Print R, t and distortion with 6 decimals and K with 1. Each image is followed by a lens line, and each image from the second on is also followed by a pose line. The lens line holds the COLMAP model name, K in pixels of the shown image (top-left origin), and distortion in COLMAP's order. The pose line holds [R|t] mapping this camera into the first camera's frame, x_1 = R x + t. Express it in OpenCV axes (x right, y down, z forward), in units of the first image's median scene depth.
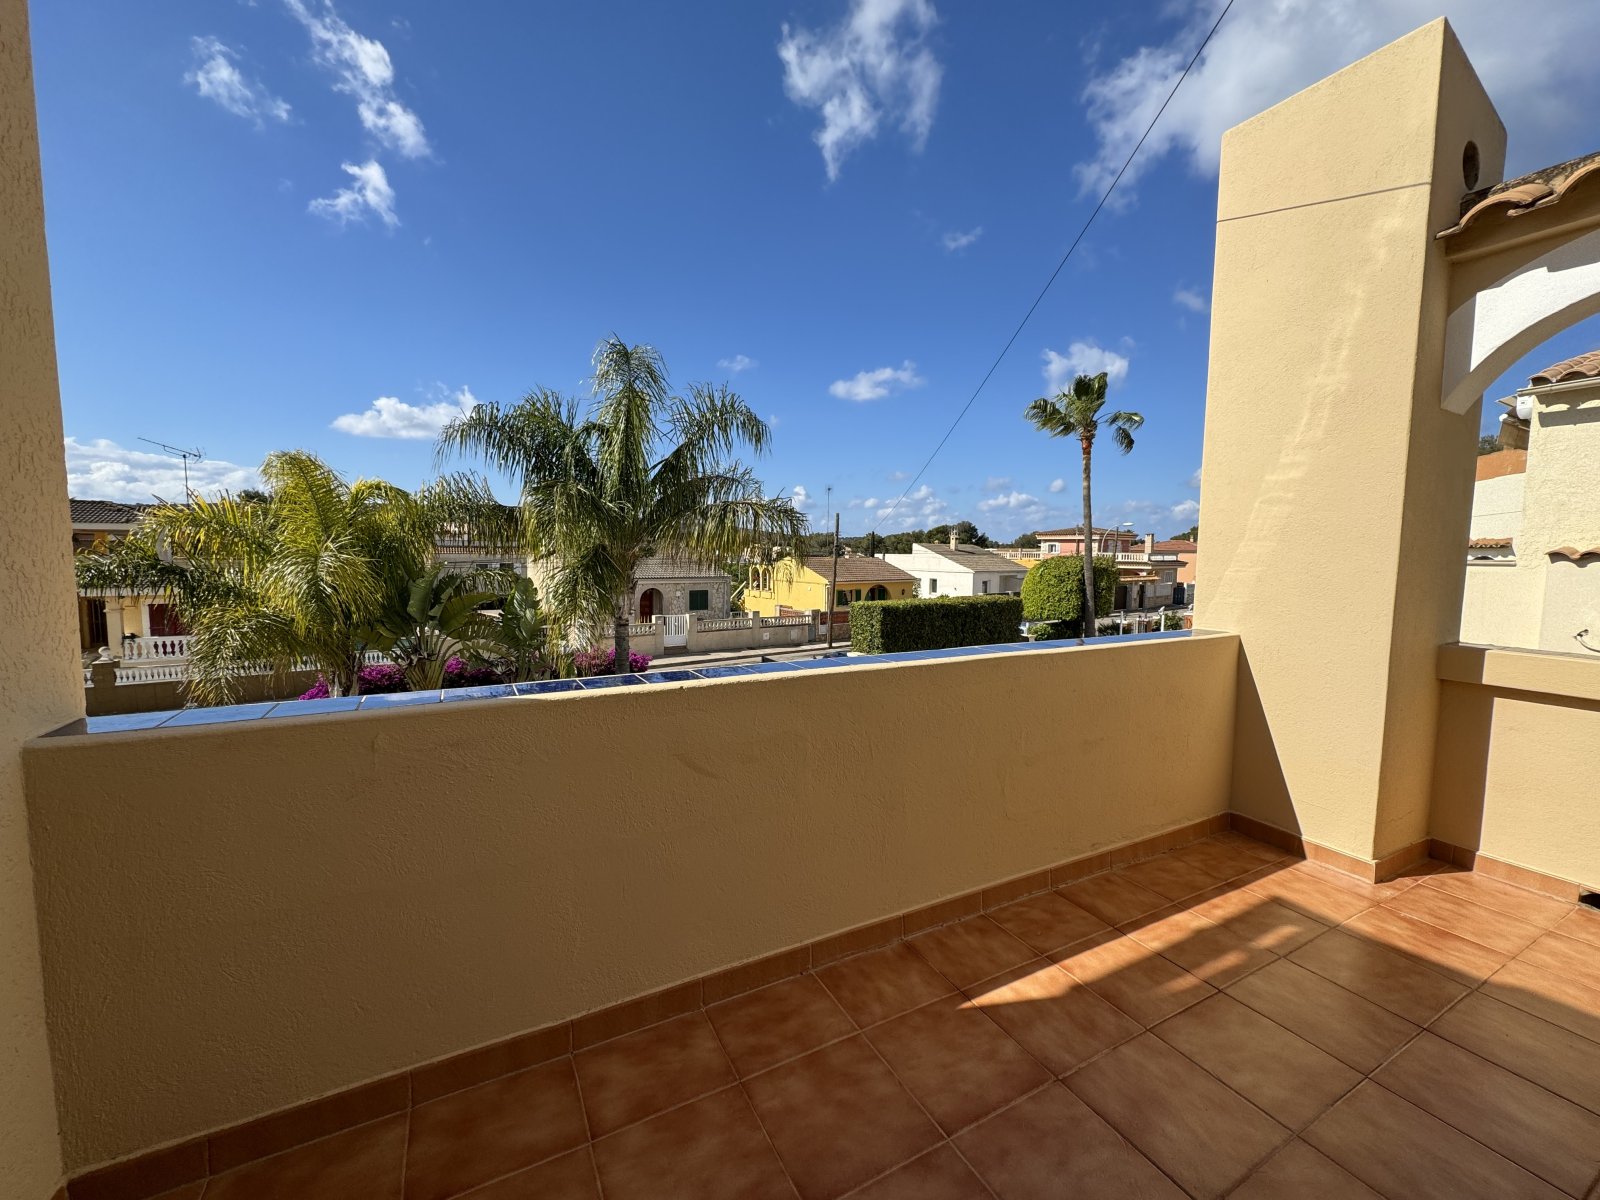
lens RADIAL K [[639.2, 0, 799.6], [0, 639.2, 597.6], [0, 0, 1]] dist [-0.003669, -0.000446]
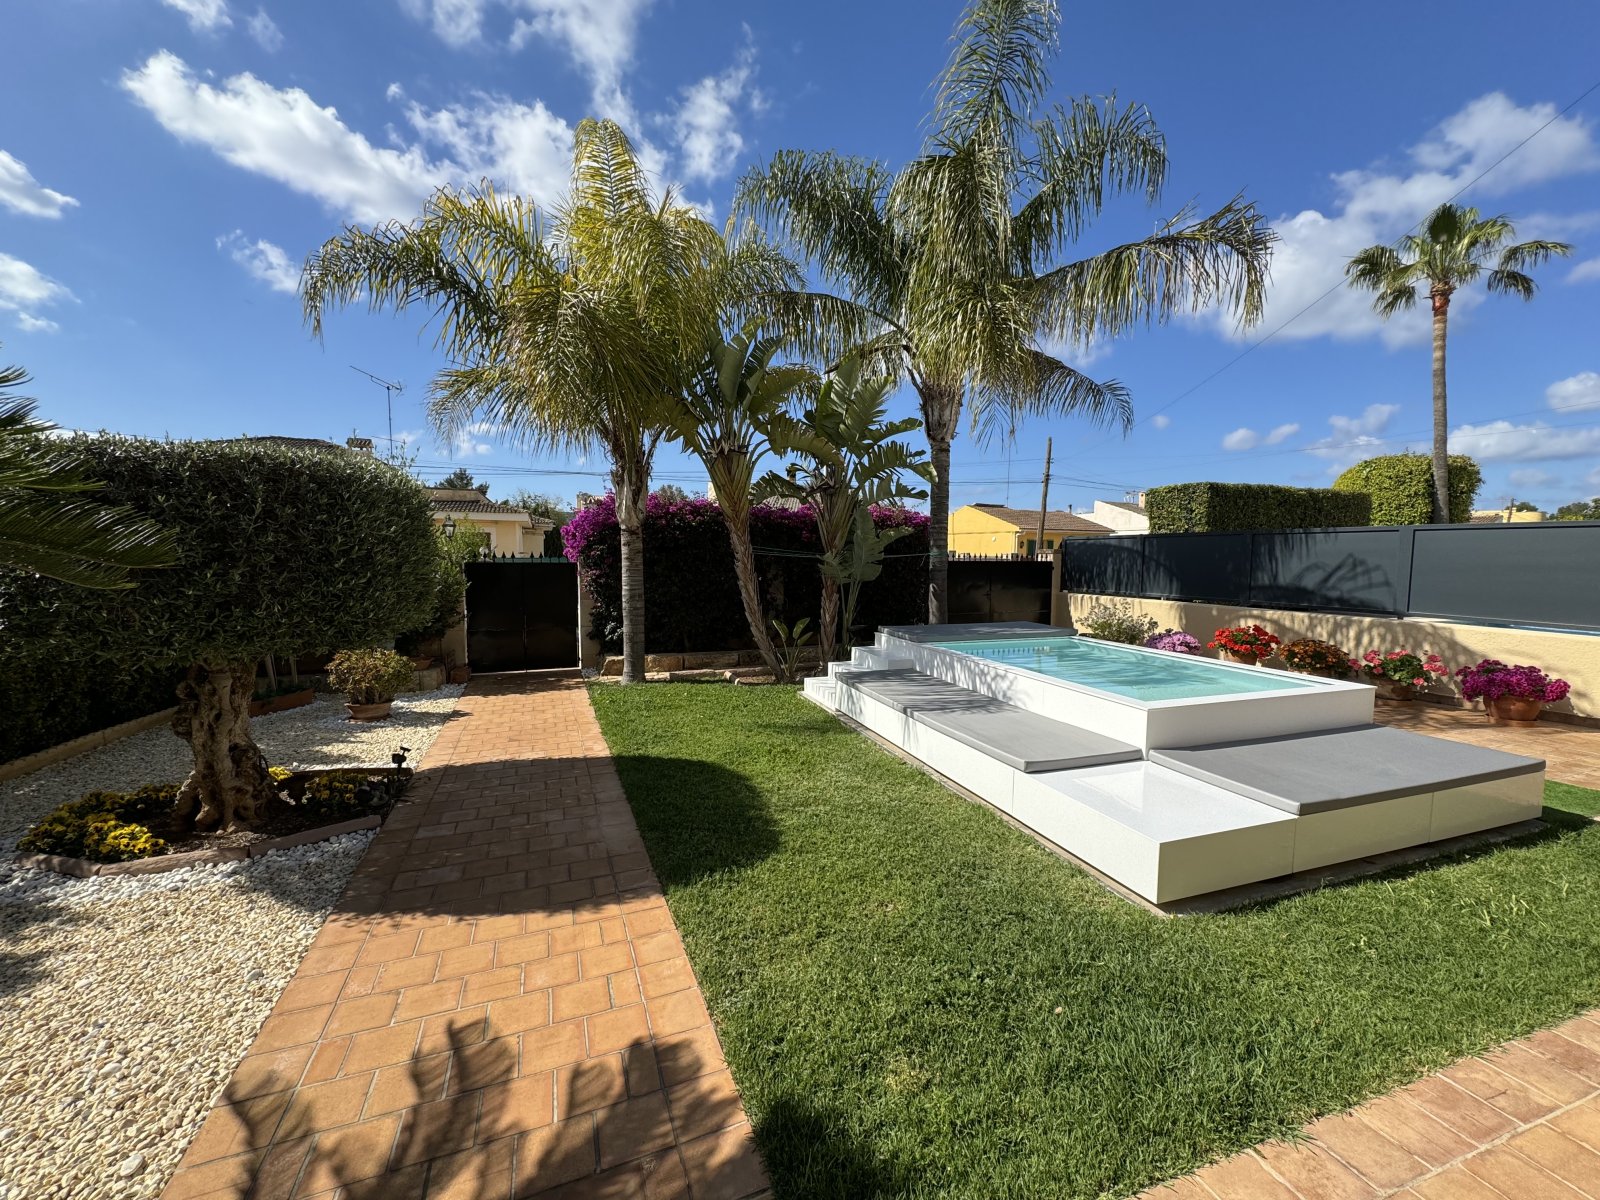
lens RADIAL K [[639.2, 0, 797.5], [0, 639.2, 603.5], [0, 0, 1]] dist [-0.003669, -0.000446]
pose [[0.986462, 0.010658, -0.163643, -0.179092], [-0.009939, 0.999937, 0.005210, 0.122819], [0.163688, -0.003513, 0.986506, 0.124829]]
